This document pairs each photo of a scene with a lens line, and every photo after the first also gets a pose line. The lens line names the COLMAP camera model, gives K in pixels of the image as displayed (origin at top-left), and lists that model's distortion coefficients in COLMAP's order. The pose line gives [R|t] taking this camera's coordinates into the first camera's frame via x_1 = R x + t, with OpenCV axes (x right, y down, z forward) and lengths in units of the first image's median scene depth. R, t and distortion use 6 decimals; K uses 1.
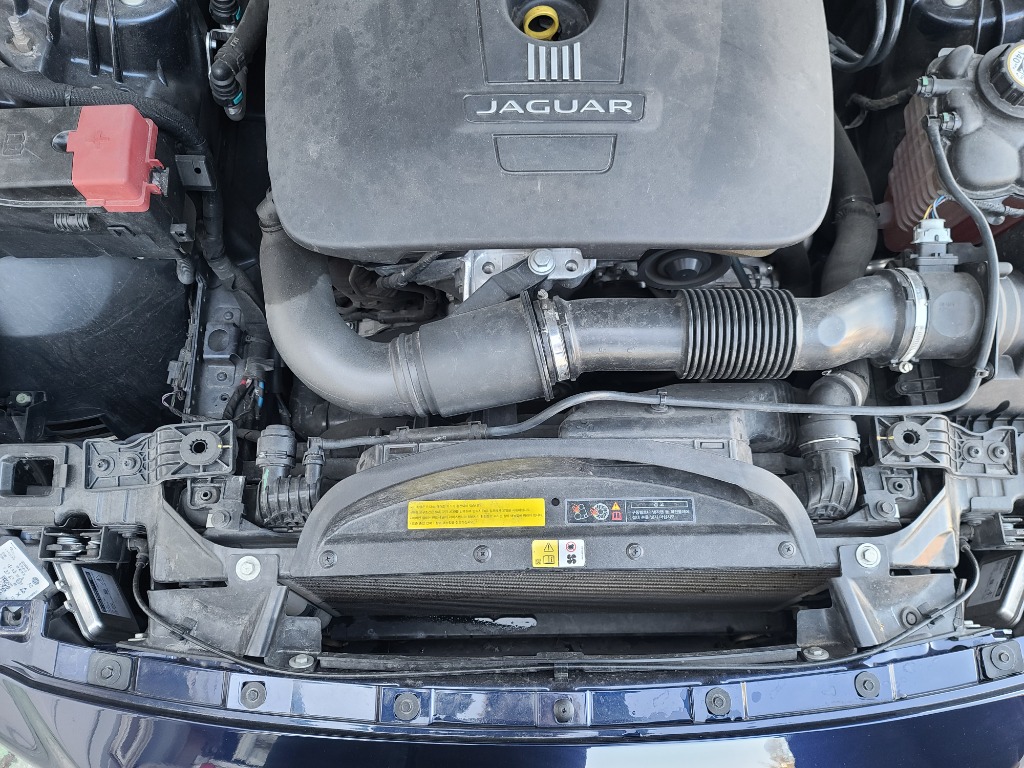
lens RADIAL K [[754.7, 0, 538.8], [0, 754.7, 380.8], [0, 0, 1]] dist [0.053875, -0.046066]
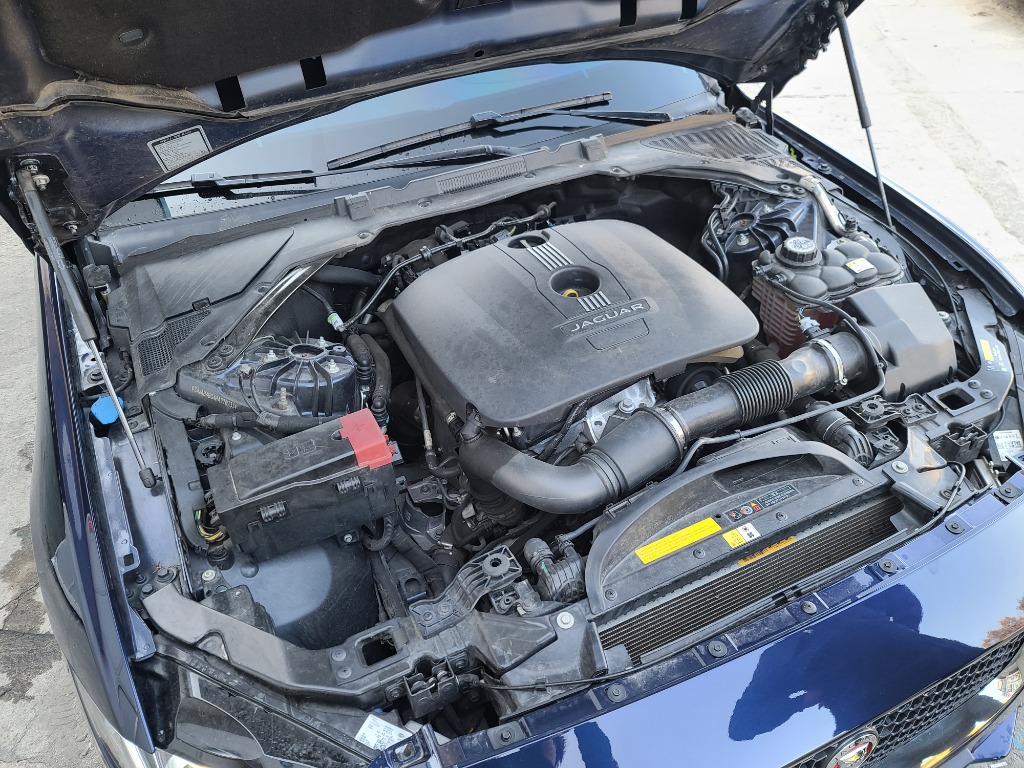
lens RADIAL K [[767.8, 0, 515.6], [0, 767.8, 394.7], [0, 0, 1]] dist [0.045024, -0.002060]
pose [[0.907735, -0.312689, 0.279719, -0.714135], [0.415507, 0.762295, -0.496246, 0.580991], [-0.058058, 0.566685, 0.821886, -0.395924]]
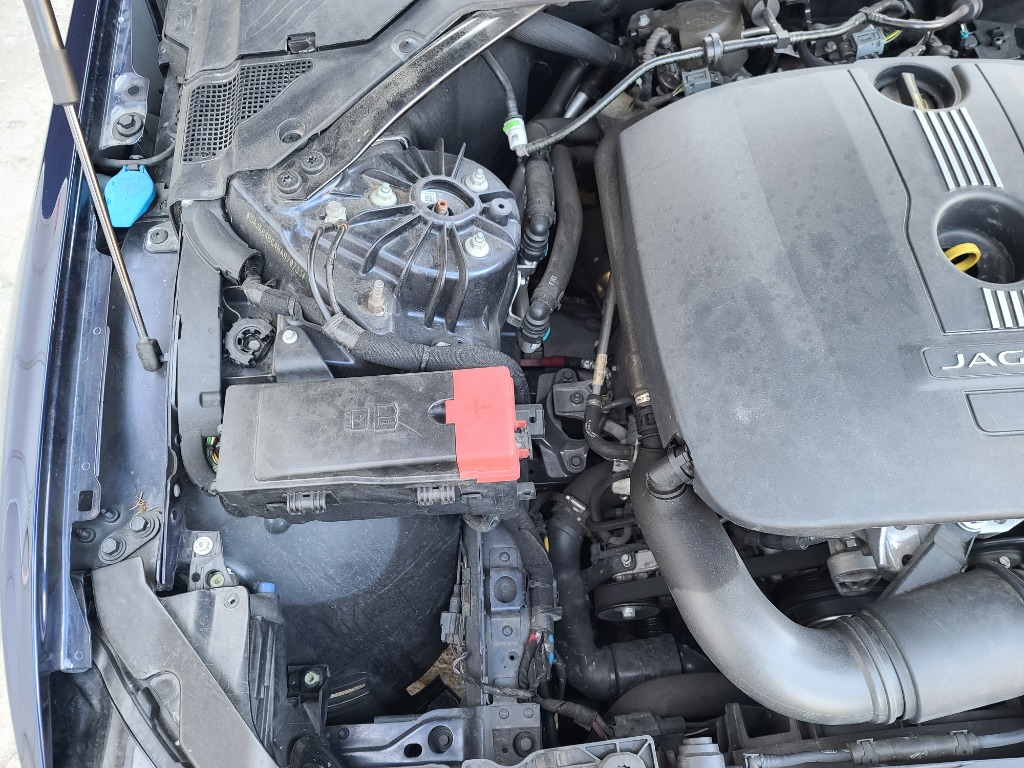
lens RADIAL K [[741.7, 0, 519.4], [0, 741.7, 385.2], [0, 0, 1]] dist [0.067998, -0.064891]
pose [[0.998975, -0.045253, -0.000729, -0.530391], [0.044525, 0.985519, -0.163617, -0.197212], [0.008122, 0.163416, 0.986524, 0.128978]]
